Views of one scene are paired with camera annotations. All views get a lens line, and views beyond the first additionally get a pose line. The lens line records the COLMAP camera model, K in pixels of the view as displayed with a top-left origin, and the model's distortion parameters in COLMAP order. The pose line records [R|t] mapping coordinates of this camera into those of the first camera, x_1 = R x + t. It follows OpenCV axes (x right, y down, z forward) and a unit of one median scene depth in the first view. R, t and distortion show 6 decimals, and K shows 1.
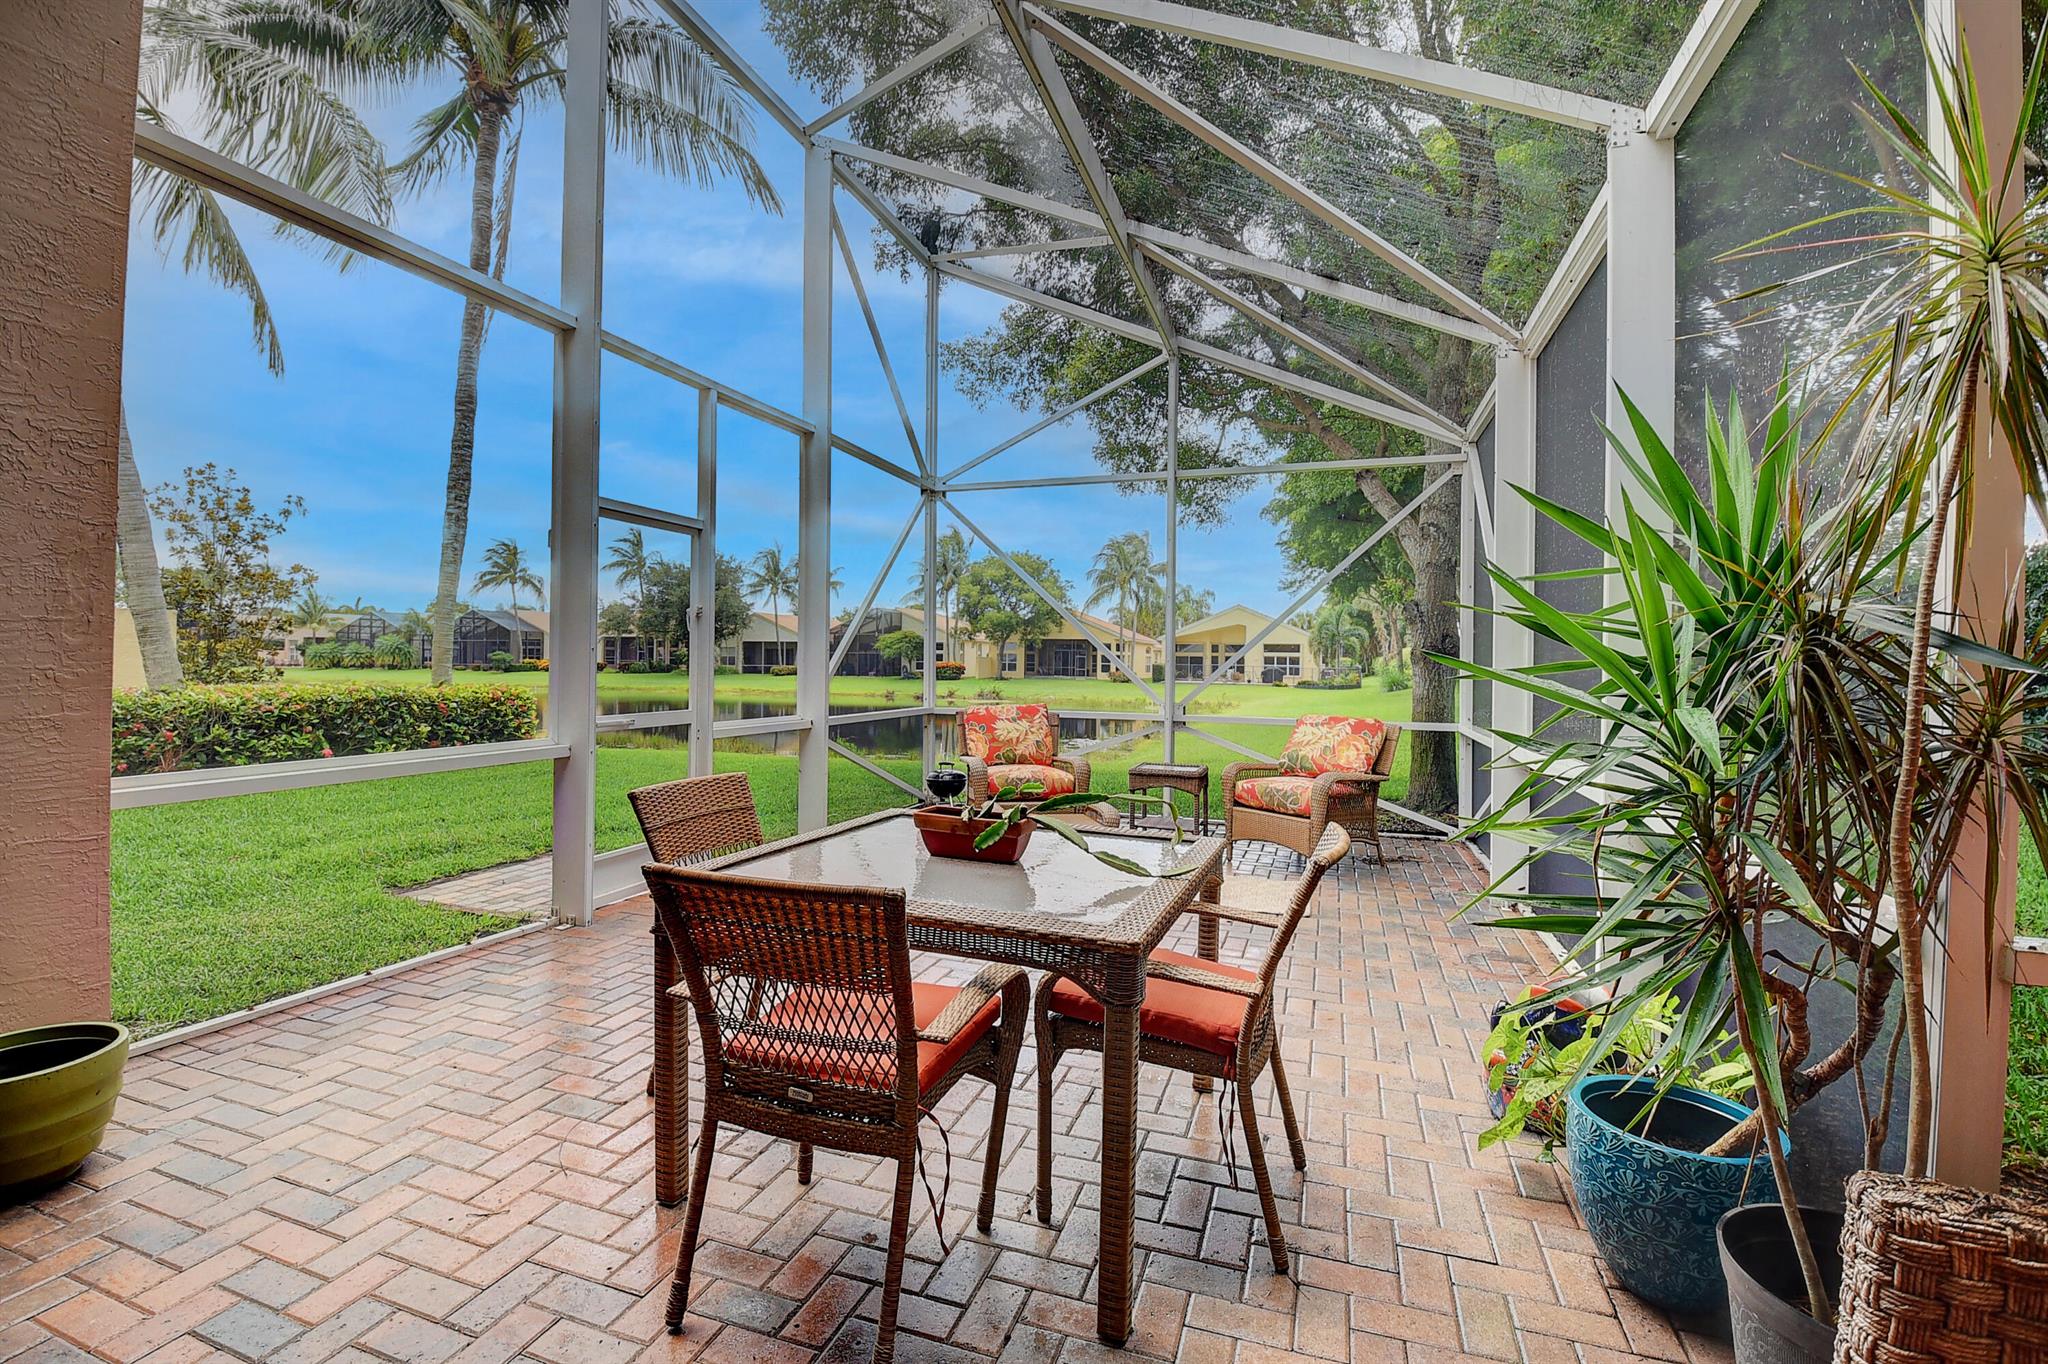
lens RADIAL K [[902.8, 0, 1023.3], [0, 902.8, 659.0], [0, 0, 1]] dist [0.014992, -0.022315]
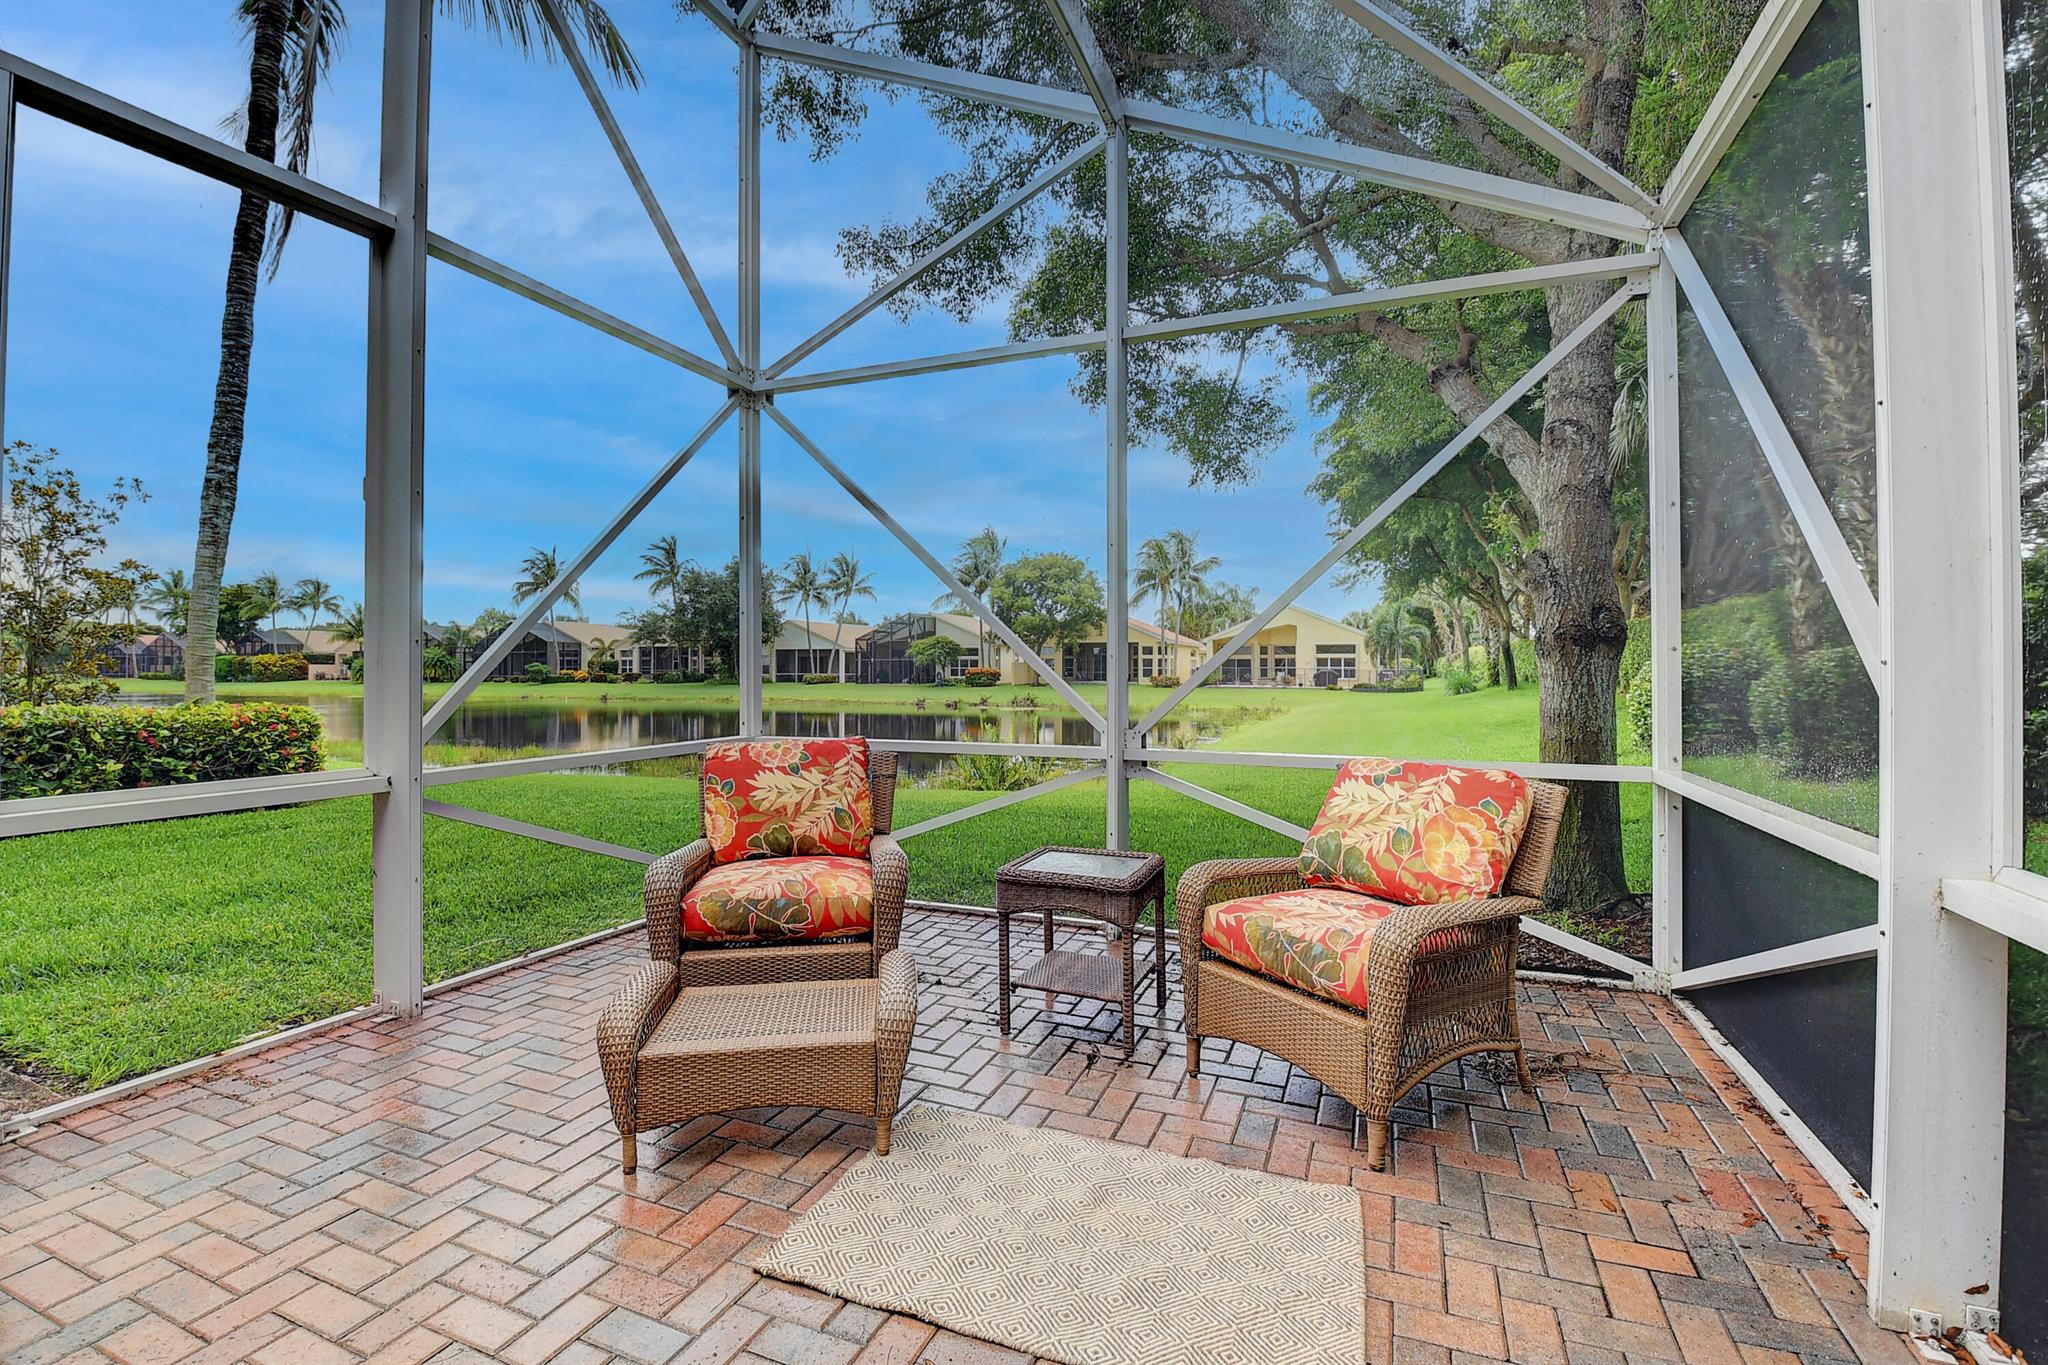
lens RADIAL K [[896.4, 0, 1022.7], [0, 896.4, 658.2], [0, 0, 1]] dist [0.002269, -0.016554]
pose [[0.998147, -0.012677, -0.059521, 0.080276], [0.012234, 0.999895, -0.007809, 0.004199], [0.059613, 0.007066, 0.998197, 0.249513]]
